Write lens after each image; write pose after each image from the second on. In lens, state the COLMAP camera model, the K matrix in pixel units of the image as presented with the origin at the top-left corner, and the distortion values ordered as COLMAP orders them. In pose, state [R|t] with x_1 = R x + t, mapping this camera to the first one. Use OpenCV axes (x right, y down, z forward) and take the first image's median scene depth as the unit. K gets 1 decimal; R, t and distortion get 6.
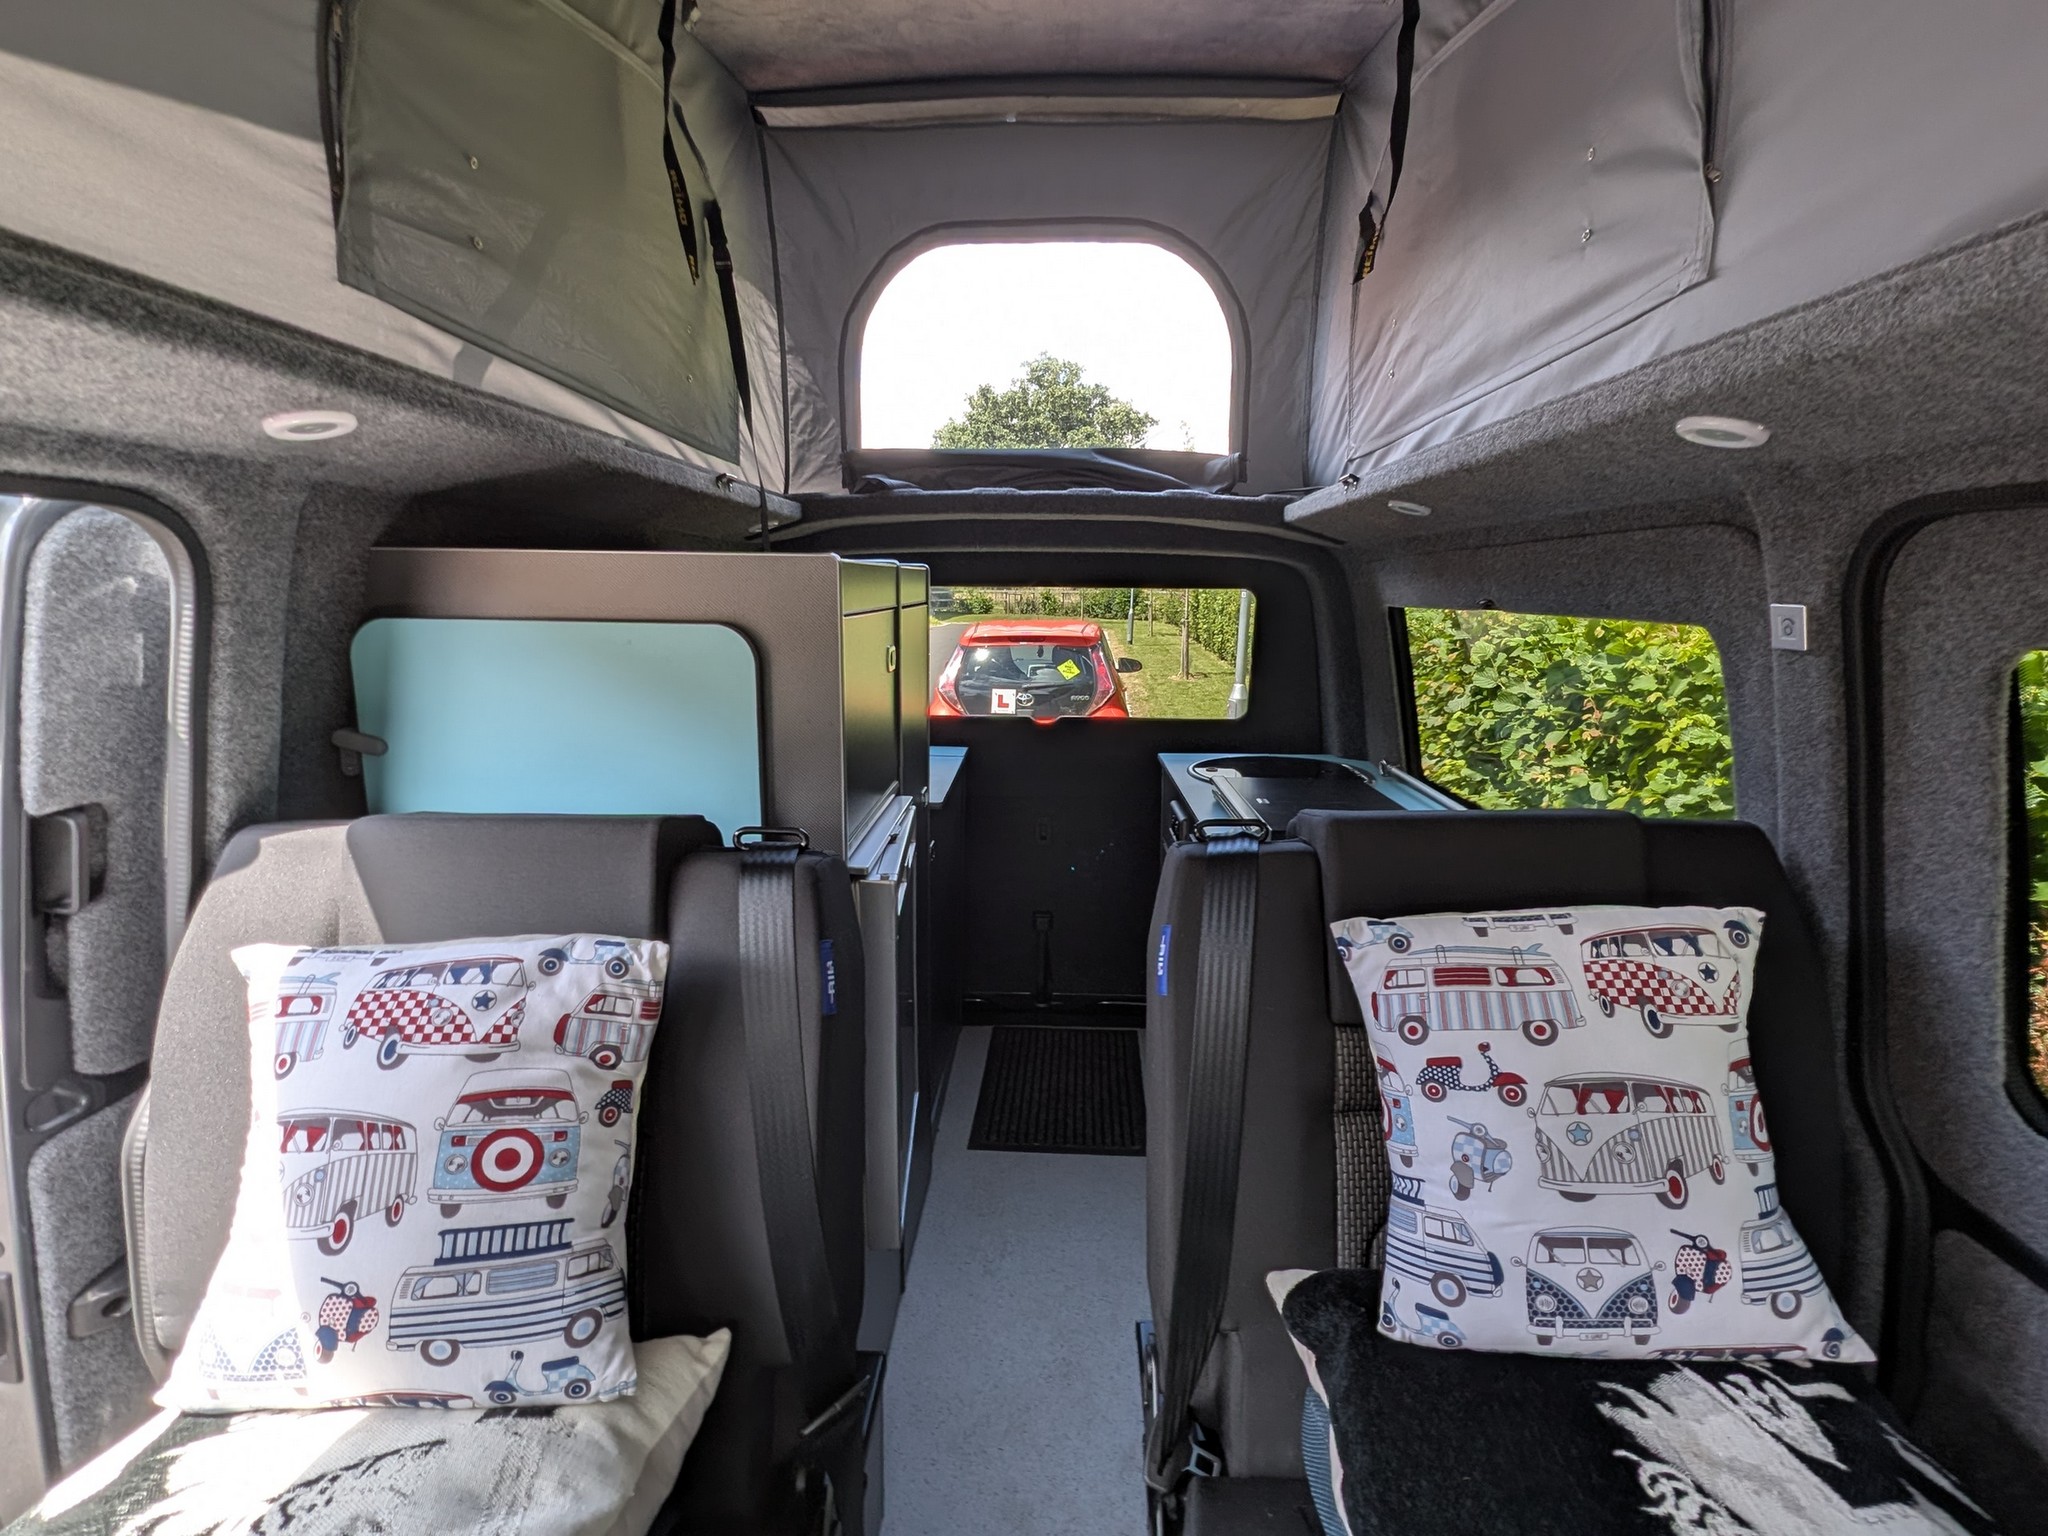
lens RADIAL K [[977.4, 0, 1035.0], [0, 977.4, 765.3], [0, 0, 1]] dist [0.000501, 0.000663]
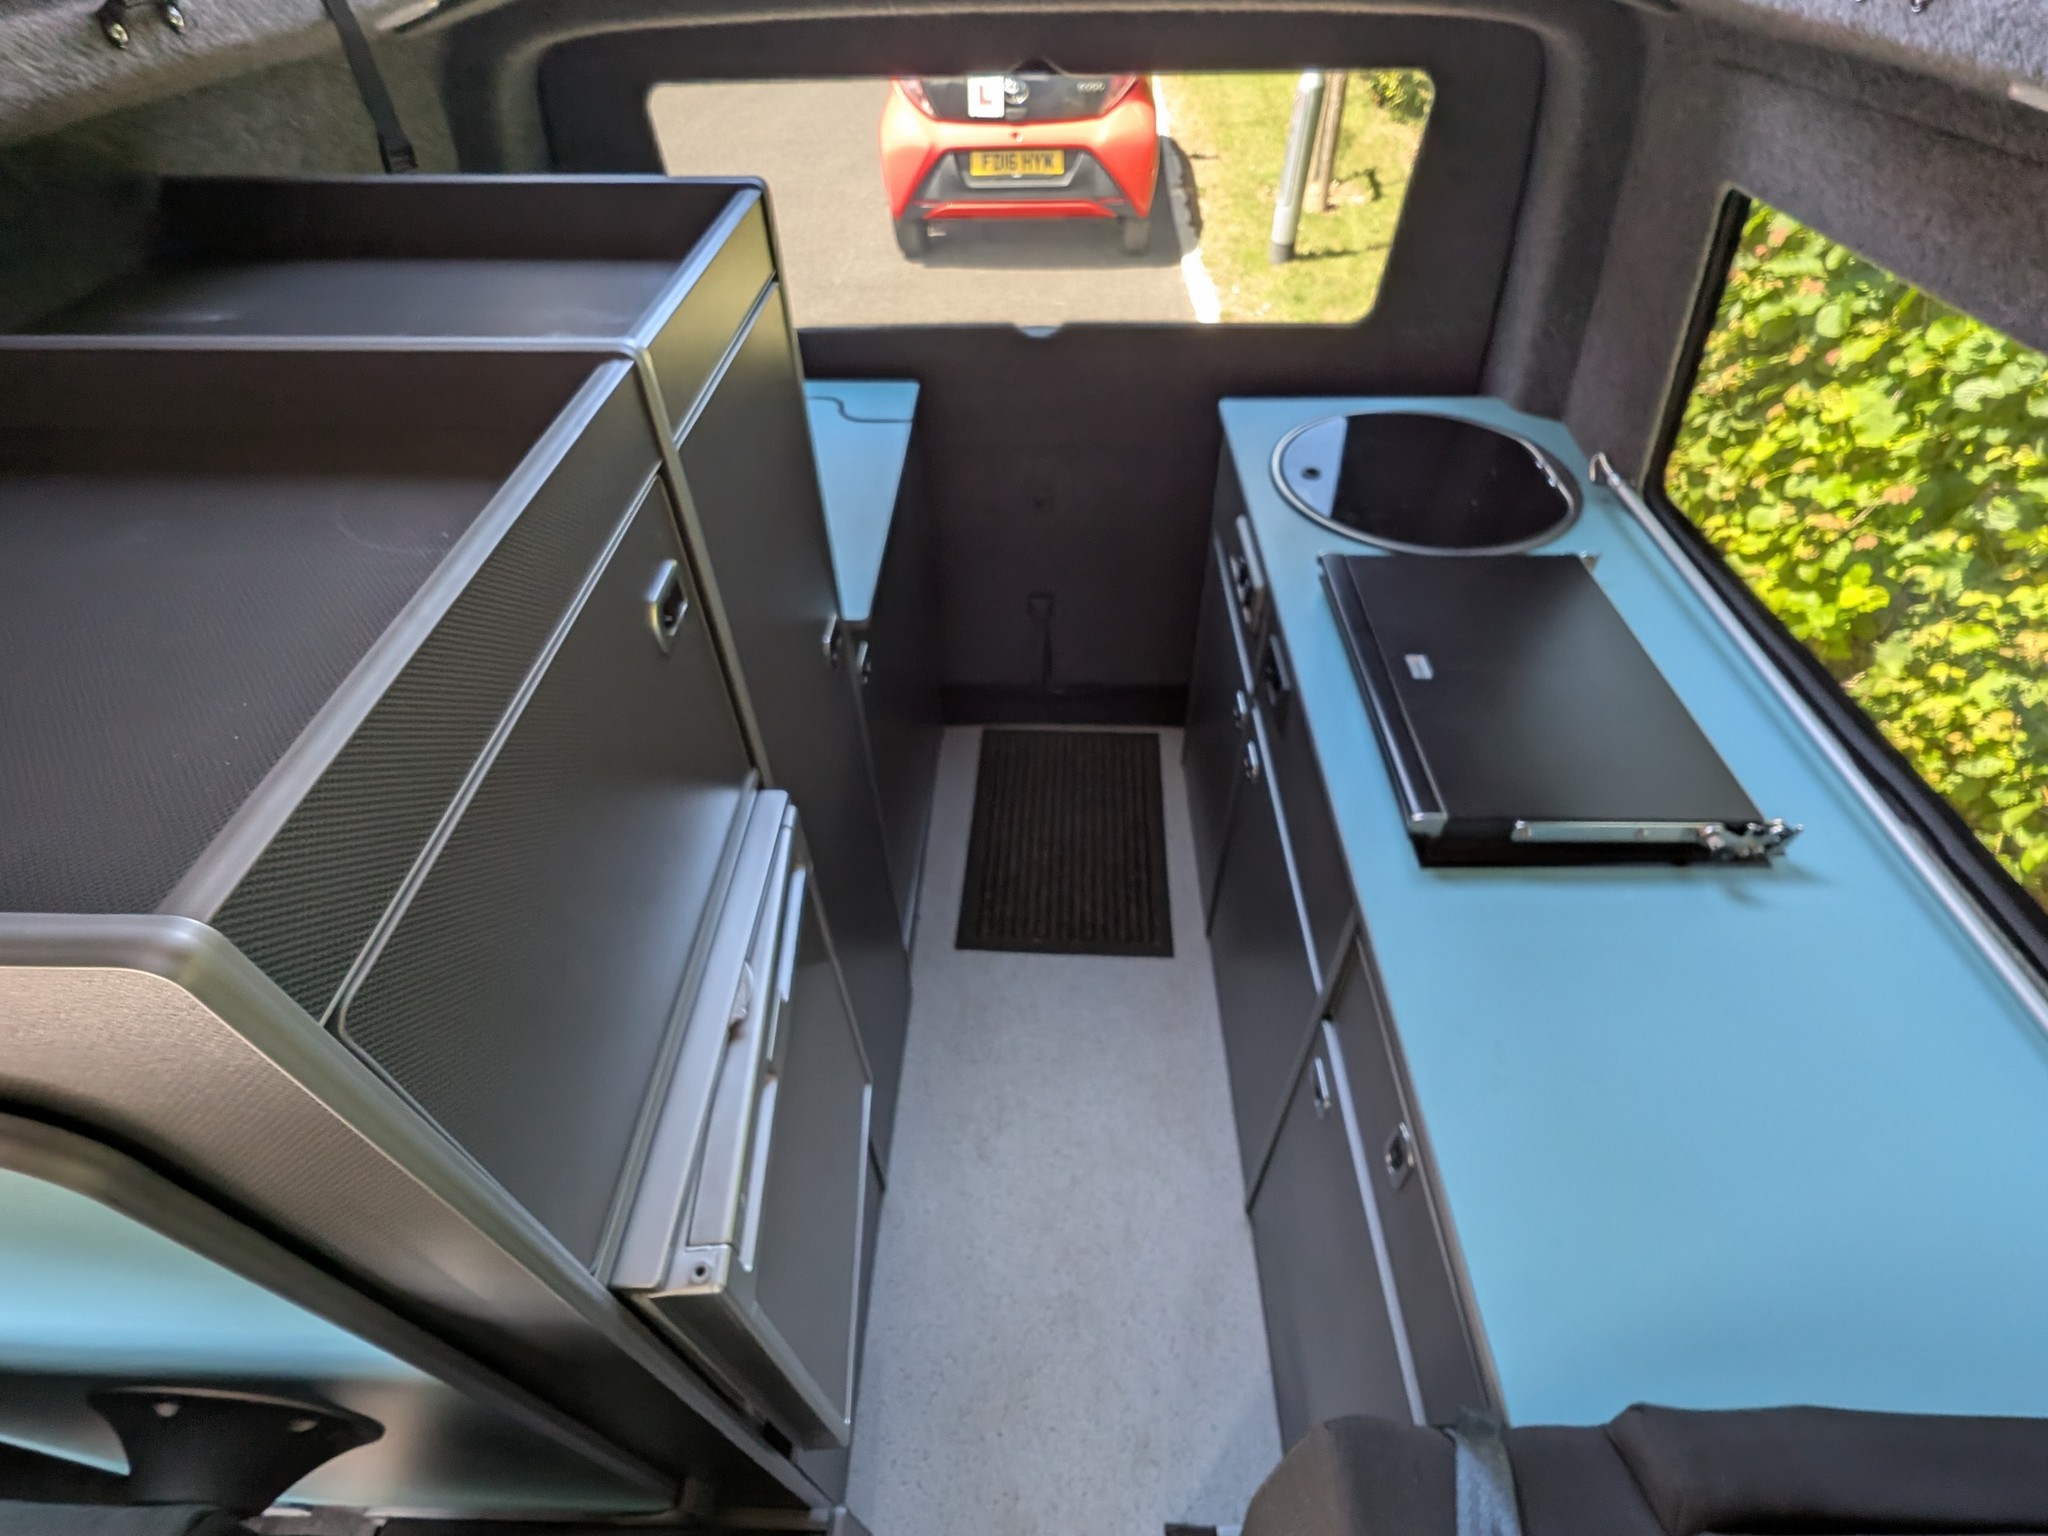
lens RADIAL K [[959.8, 0, 1028.7], [0, 959.8, 783.8], [0, 0, 1]] dist [0.003811, -0.000368]
pose [[0.999642, -0.018925, -0.018914, 0.025066], [0.026361, 0.817603, 0.575178, -0.382731], [0.004579, -0.575471, 0.817809, 0.797363]]
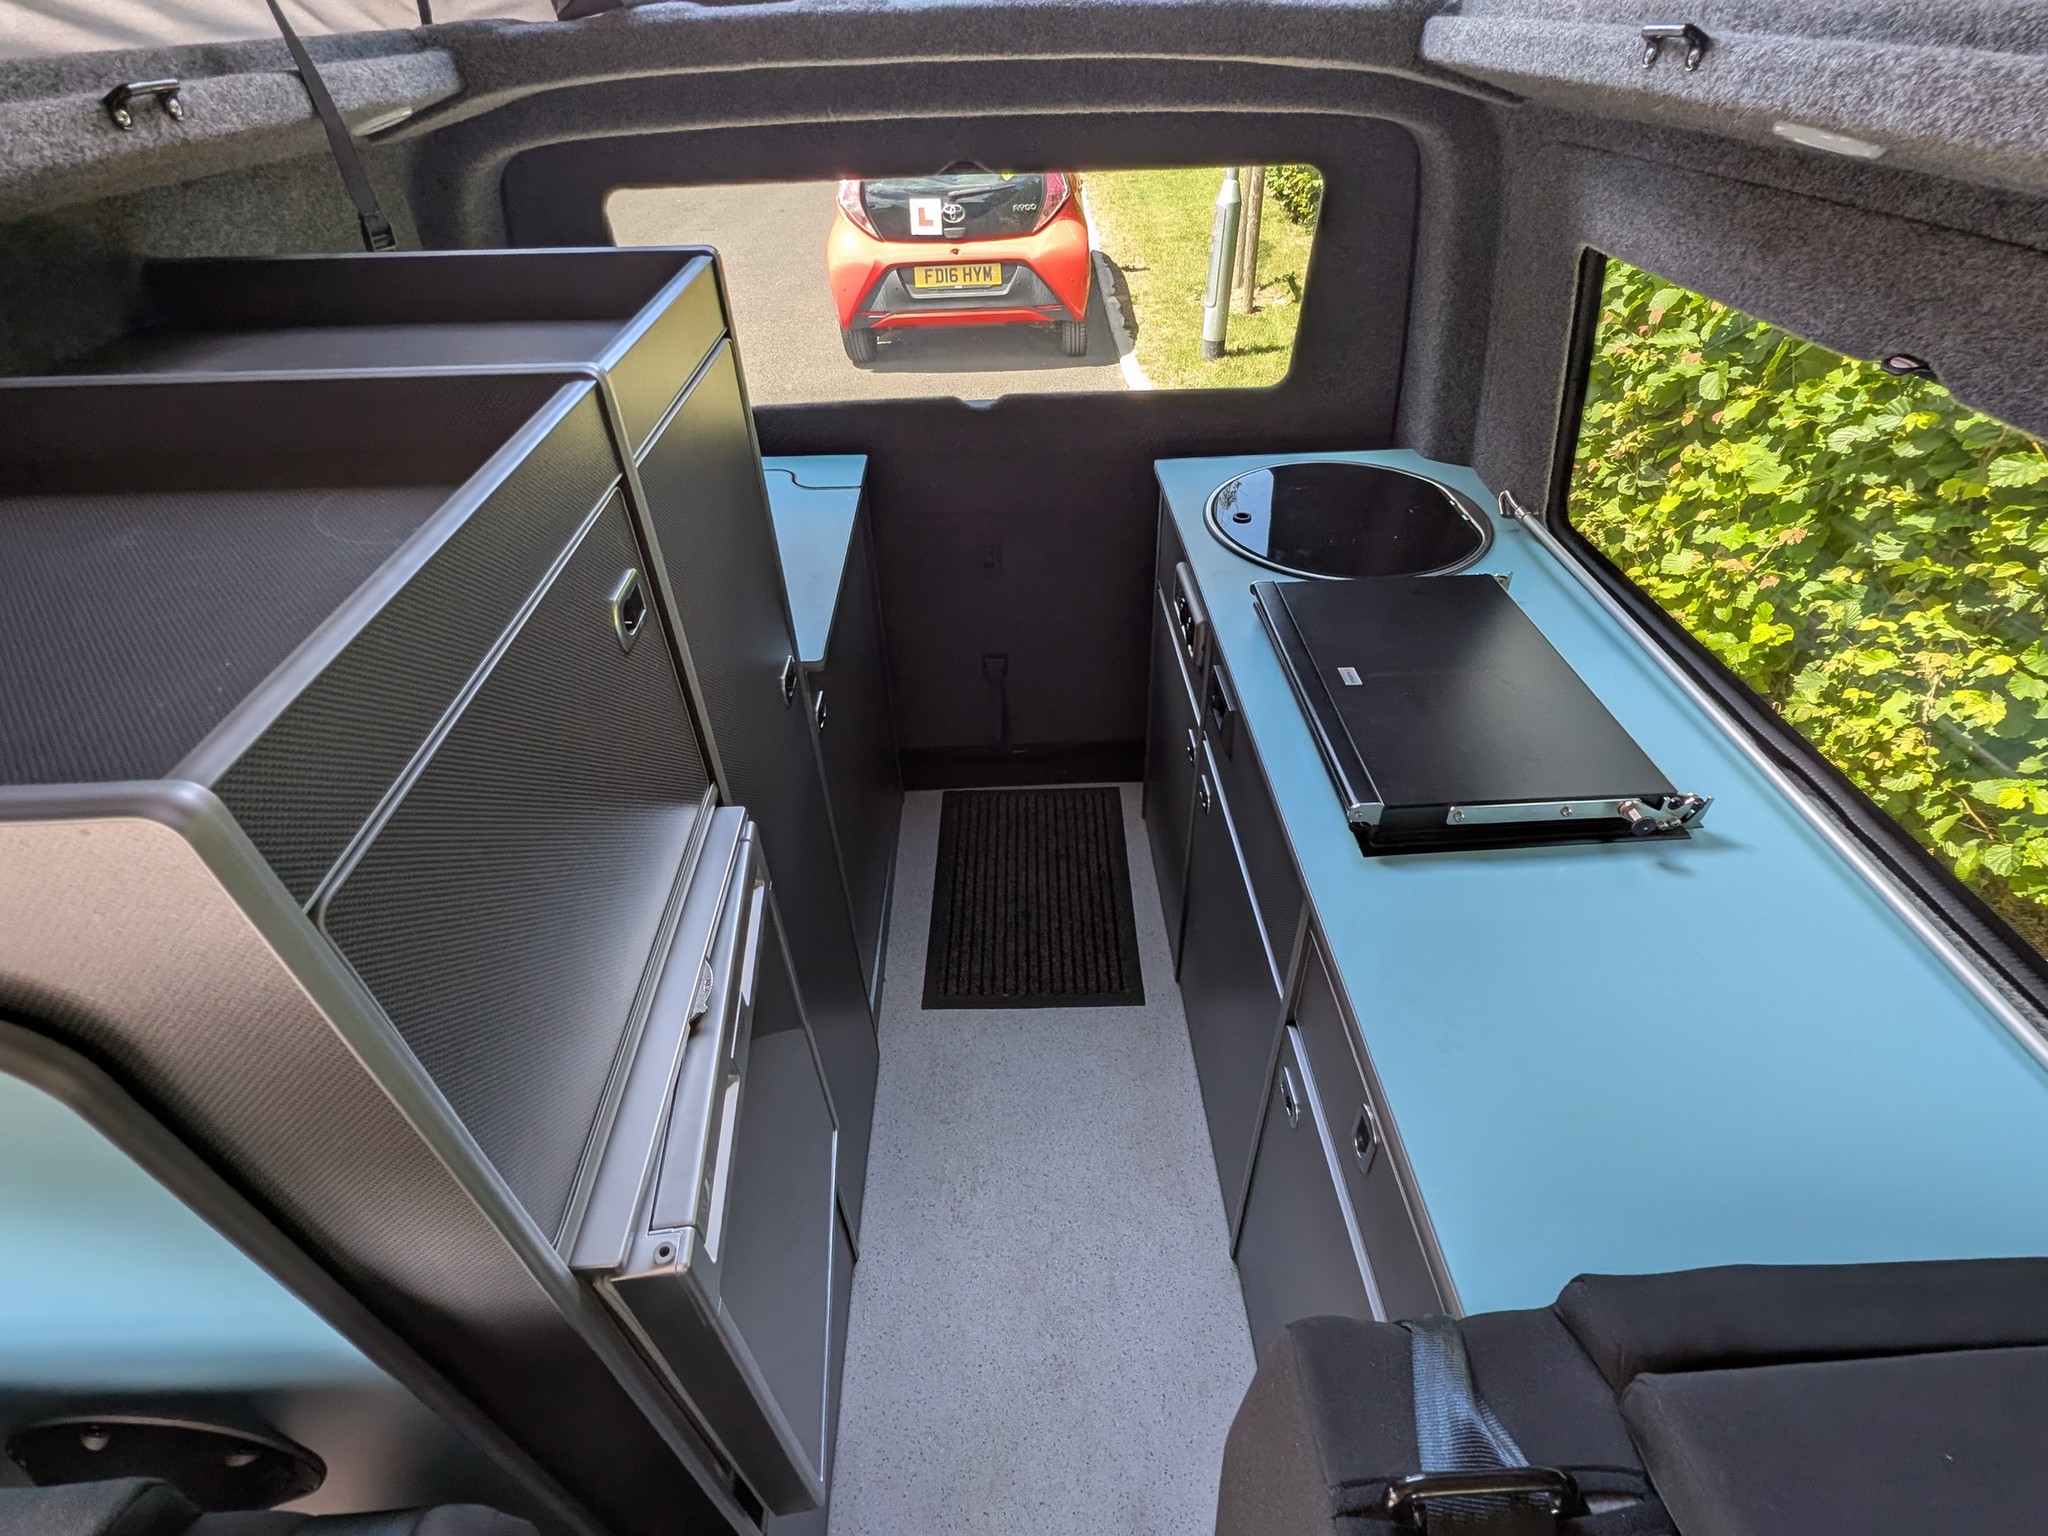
lens RADIAL K [[977.4, 0, 1035.0], [0, 977.4, 765.3], [0, 0, 1]] dist [0.000501, 0.000663]
pose [[0.997506, -0.065368, 0.026626, 0.033645], [0.044673, 0.876755, 0.478858, -0.343539], [-0.054646, -0.476474, 0.877488, 0.726359]]
